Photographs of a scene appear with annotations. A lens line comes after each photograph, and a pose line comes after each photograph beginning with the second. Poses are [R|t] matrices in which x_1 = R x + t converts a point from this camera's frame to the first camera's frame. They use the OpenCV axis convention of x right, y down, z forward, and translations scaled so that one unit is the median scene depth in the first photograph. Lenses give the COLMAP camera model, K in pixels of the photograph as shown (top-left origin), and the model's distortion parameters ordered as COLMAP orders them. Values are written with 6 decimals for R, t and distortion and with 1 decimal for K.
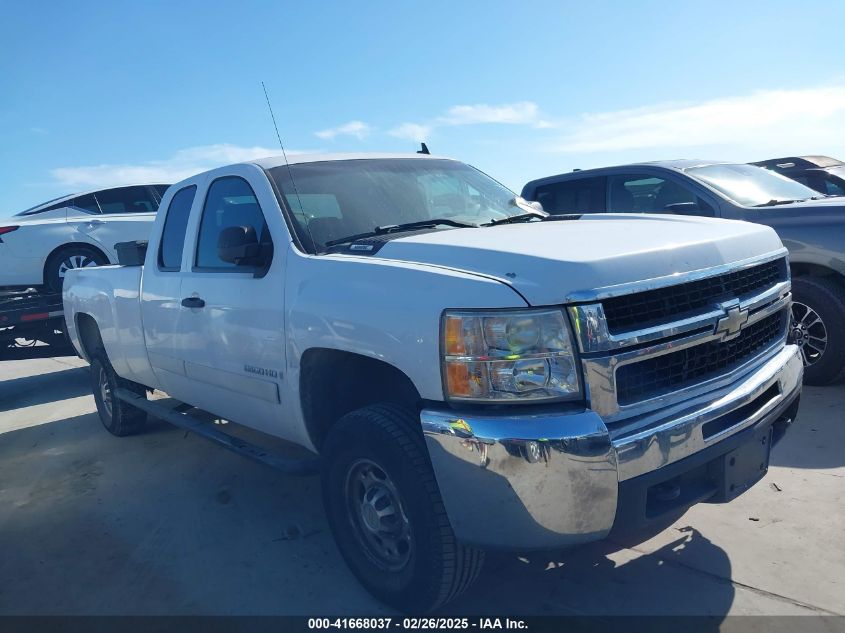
lens RADIAL K [[677.4, 0, 422.5], [0, 677.4, 316.5], [0, 0, 1]] dist [0.007134, -0.014914]
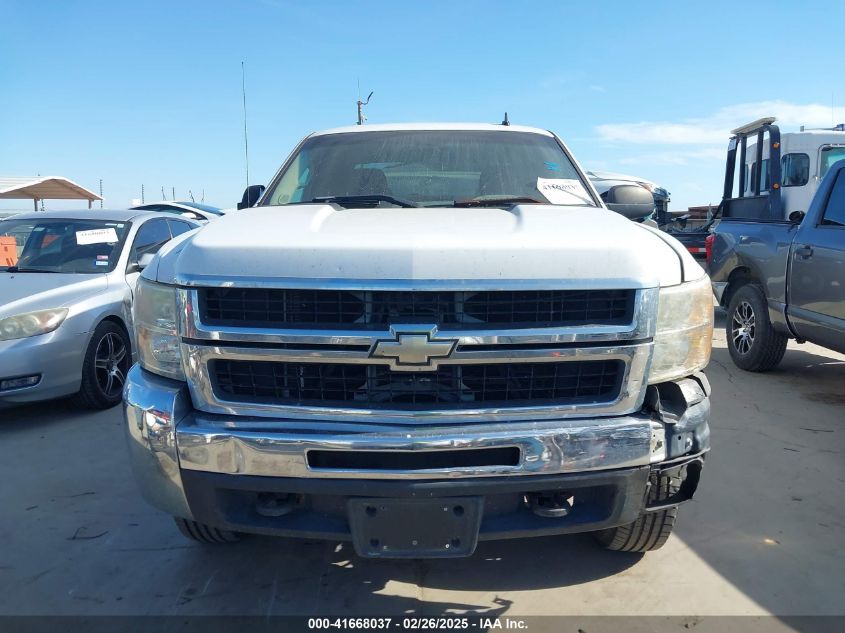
lens RADIAL K [[677.4, 0, 422.5], [0, 677.4, 316.5], [0, 0, 1]] dist [0.007134, -0.014914]
pose [[0.732529, 0.201575, -0.650207, 1.007518], [-0.162966, 0.979307, 0.120002, -0.135909], [0.660941, 0.018057, 0.750220, 0.389557]]
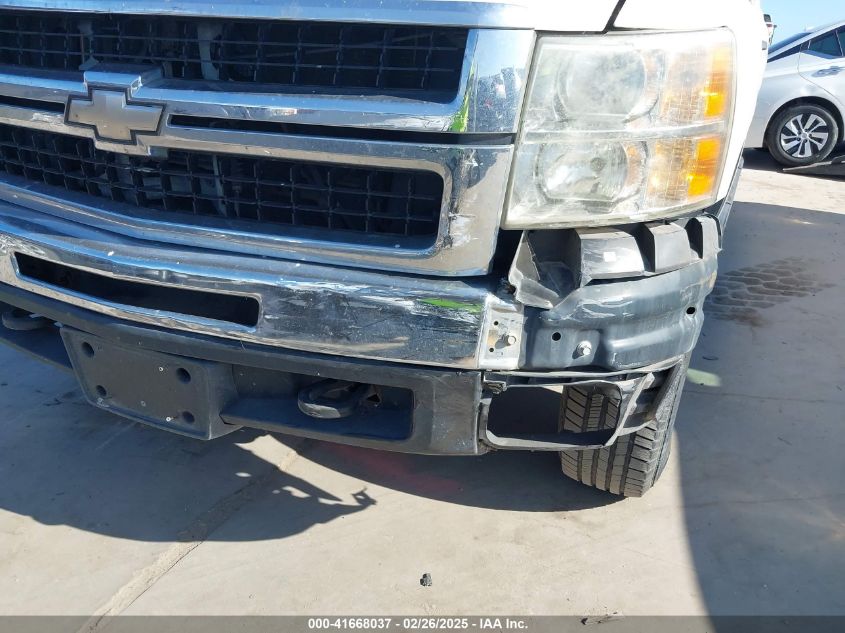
lens RADIAL K [[677.4, 0, 422.5], [0, 677.4, 316.5], [0, 0, 1]] dist [0.007134, -0.014914]
pose [[0.407005, 0.458470, -0.790033, 1.044316], [-0.203773, 0.888688, 0.410743, -0.119497], [0.890406, -0.006187, 0.455124, 0.985348]]
